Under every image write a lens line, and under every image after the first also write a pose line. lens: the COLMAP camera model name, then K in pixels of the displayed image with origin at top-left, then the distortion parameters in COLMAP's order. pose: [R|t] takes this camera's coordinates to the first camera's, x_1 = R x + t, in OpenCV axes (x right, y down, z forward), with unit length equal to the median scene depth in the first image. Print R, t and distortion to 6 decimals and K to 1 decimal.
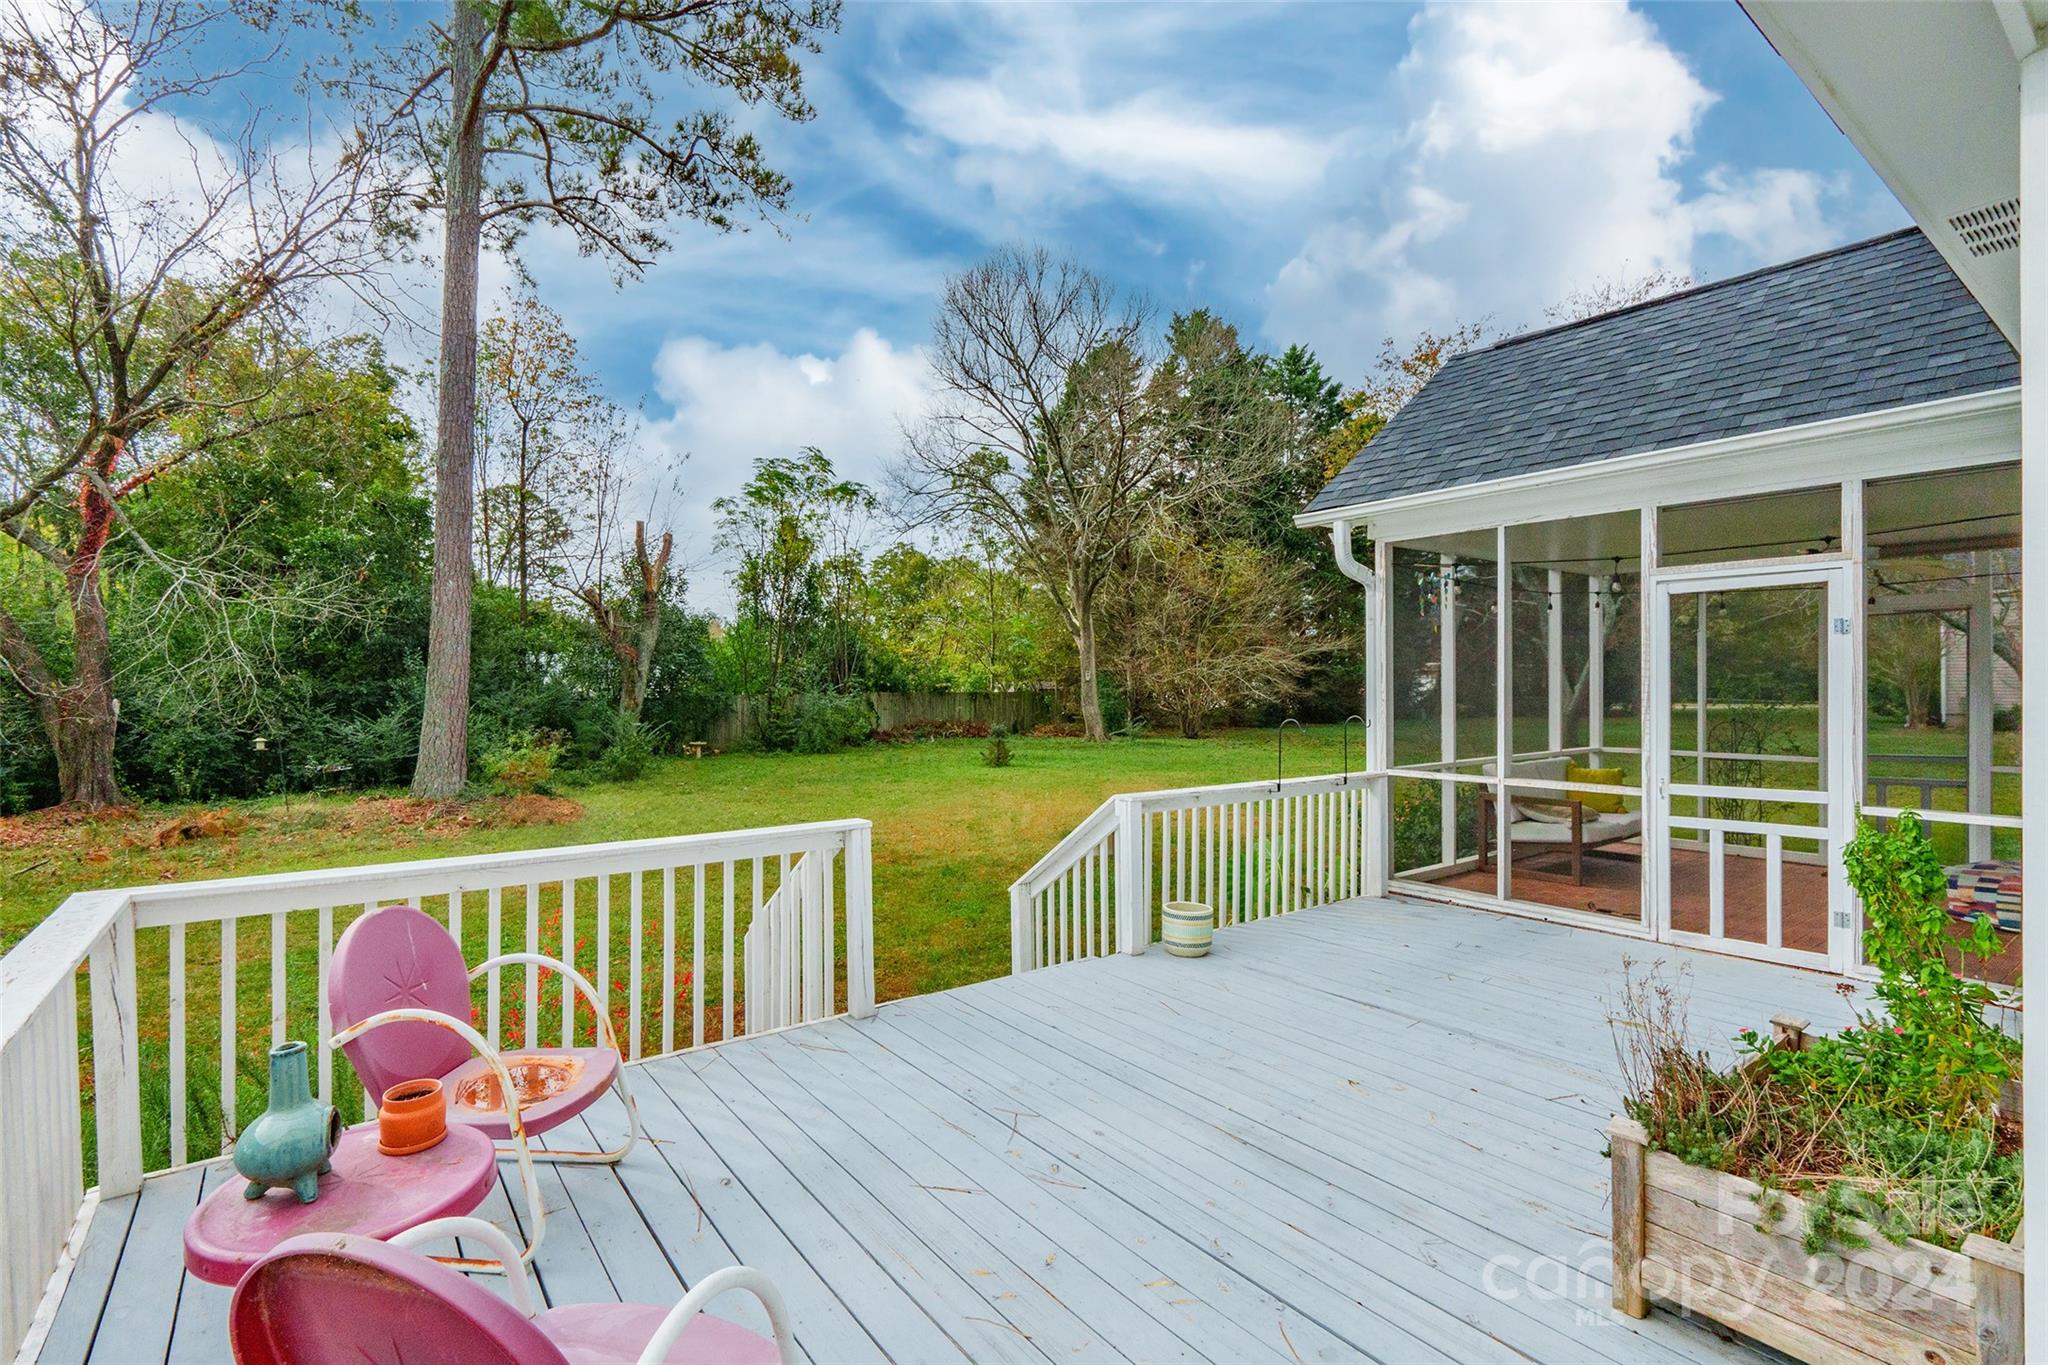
lens RADIAL K [[946.5, 0, 1004.7], [0, 946.5, 693.6], [0, 0, 1]] dist [-0.009210, 0.001732]
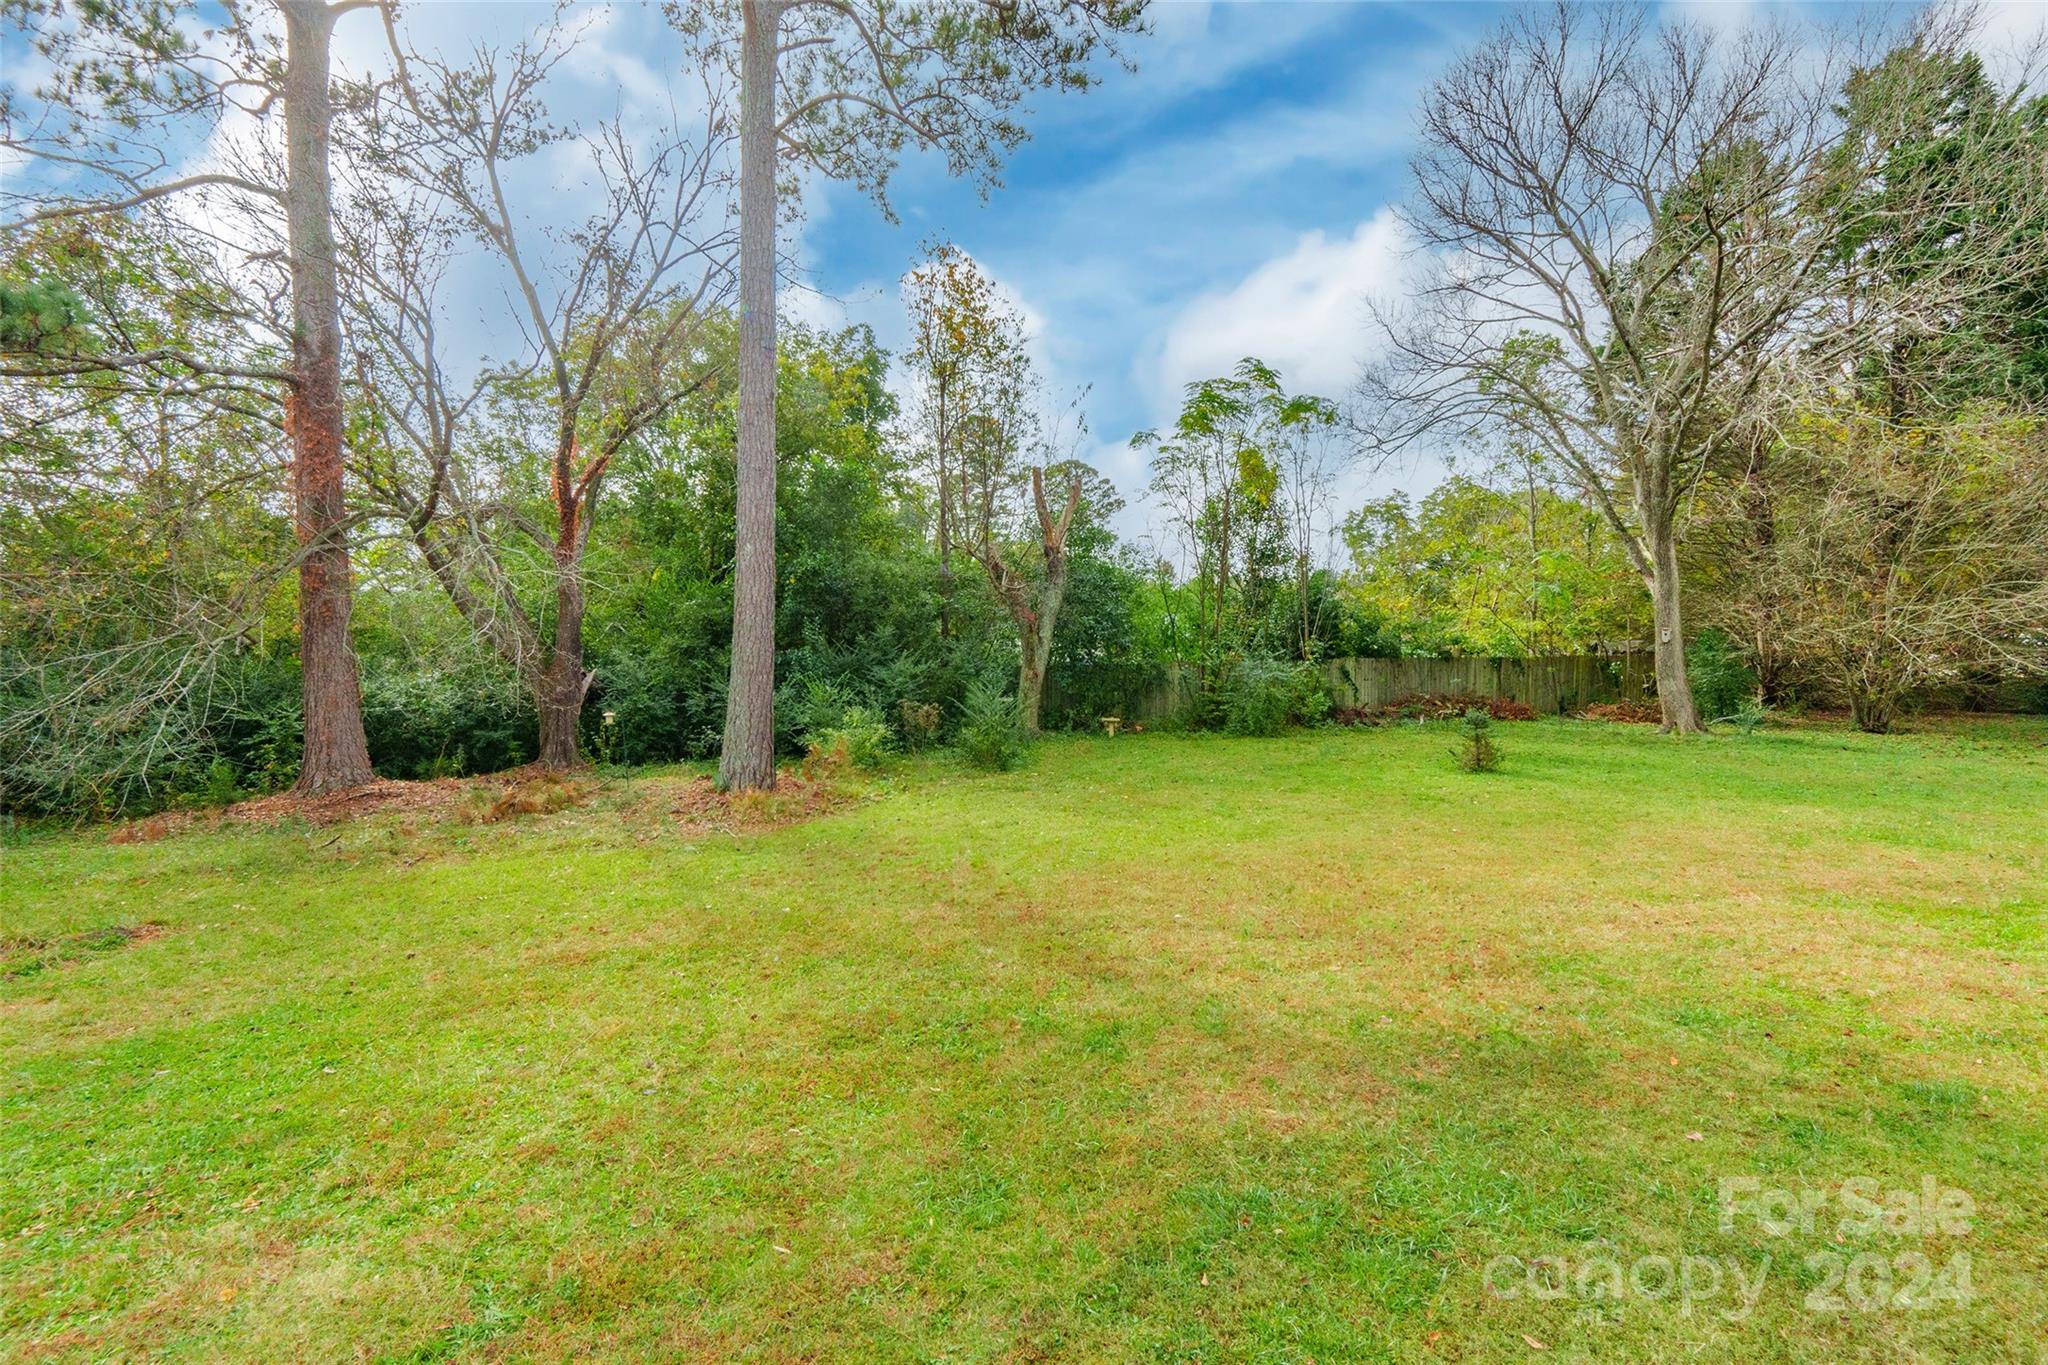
lens RADIAL K [[946.5, 0, 1015.3], [0, 946.5, 670.2], [0, 0, 1]] dist [-0.009210, 0.001732]
pose [[0.841404, 0.008680, -0.540337, 0.058967], [0.002250, 0.999806, 0.019565, -0.007883], [0.540402, -0.017678, 0.841221, 0.179272]]
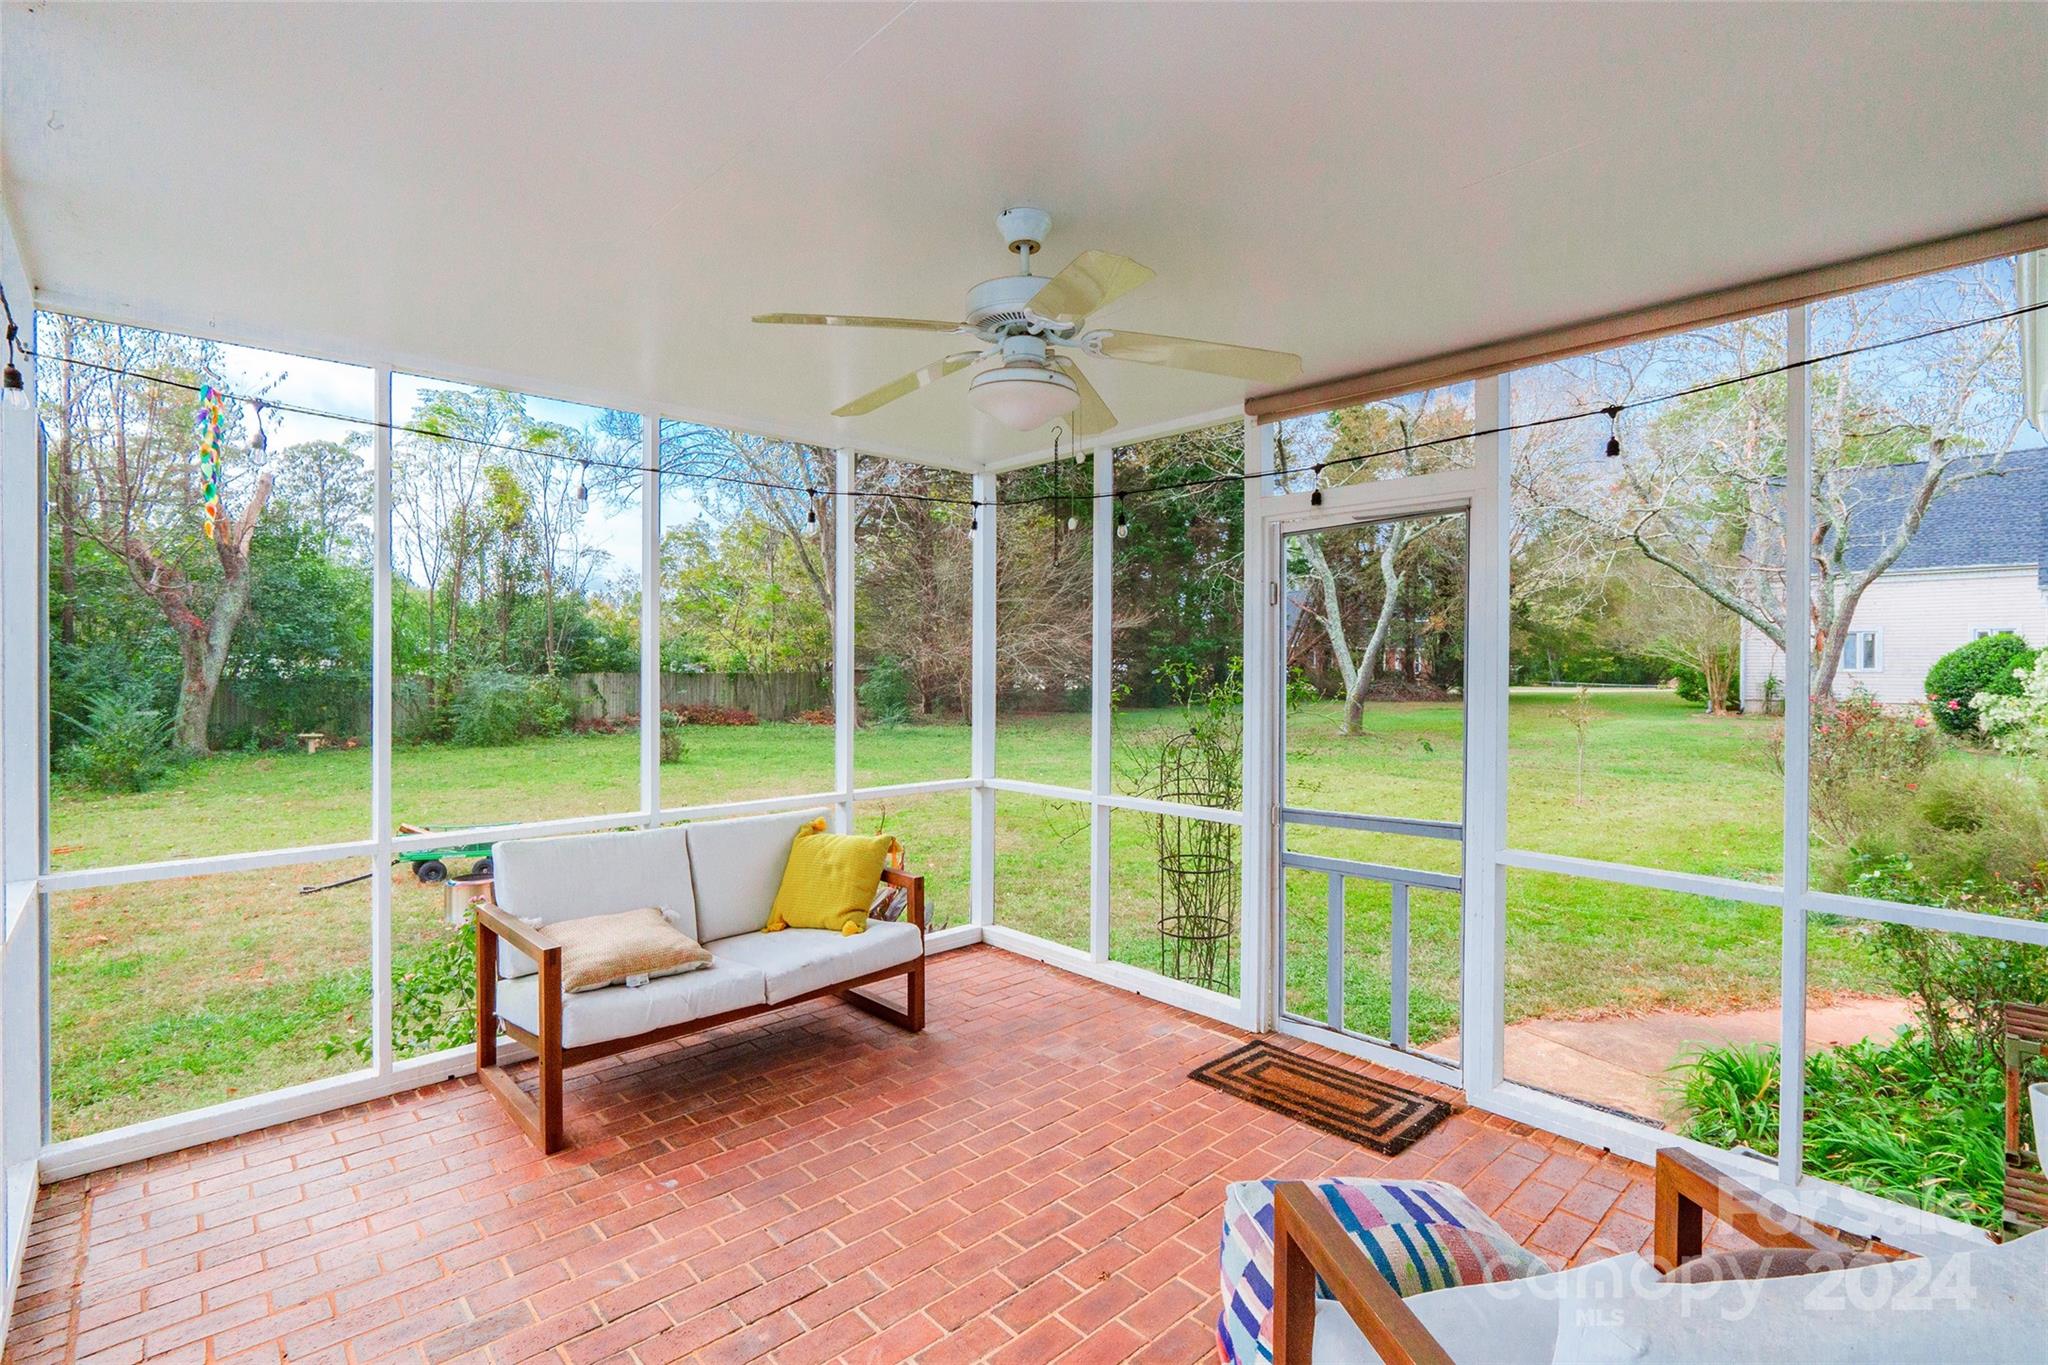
lens RADIAL K [[946.5, 0, 1002.8], [0, 946.5, 675.7], [0, 0, 1]] dist [-0.009210, 0.001732]
pose [[0.994982, 0.003401, 0.099993, 0.149468], [-0.003572, 0.999992, 0.001531, -0.001388], [-0.099987, -0.001880, 0.994987, 0.112483]]
